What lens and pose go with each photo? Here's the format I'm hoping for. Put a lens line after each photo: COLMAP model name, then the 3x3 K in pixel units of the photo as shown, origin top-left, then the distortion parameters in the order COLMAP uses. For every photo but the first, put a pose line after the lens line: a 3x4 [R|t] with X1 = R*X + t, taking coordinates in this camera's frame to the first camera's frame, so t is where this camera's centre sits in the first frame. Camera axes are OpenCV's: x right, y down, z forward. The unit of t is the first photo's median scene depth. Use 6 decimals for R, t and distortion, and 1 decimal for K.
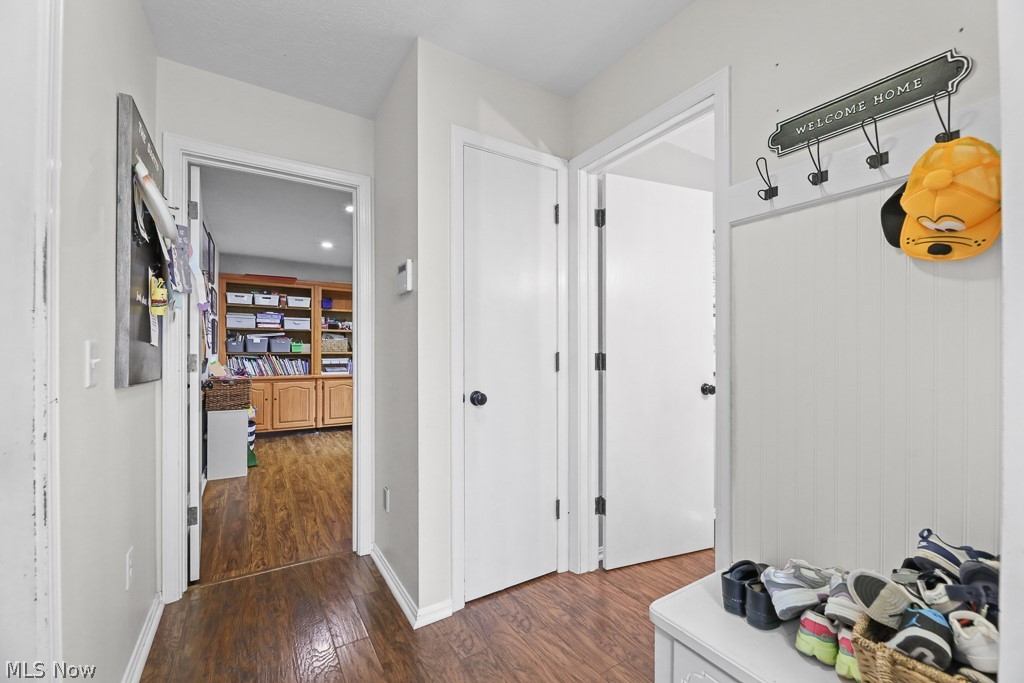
lens RADIAL K [[418.5, 0, 511.6], [0, 418.5, 346.3], [0, 0, 1]] dist [-0.001483, -0.002388]
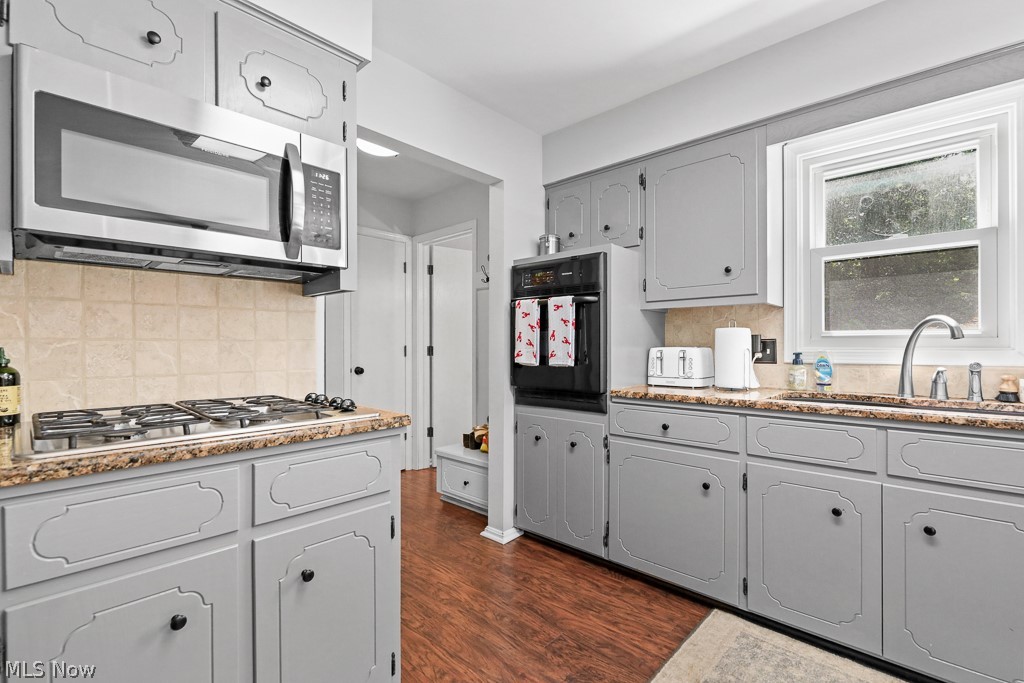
lens RADIAL K [[467.0, 0, 510.2], [0, 467.0, 342.8], [0, 0, 1]] dist [-0.003480, -0.000074]
pose [[0.970775, -0.000183, 0.239991, 0.065102], [-0.000509, 0.999996, 0.002820, -0.003832], [-0.239991, -0.002859, 0.970771, -1.016490]]
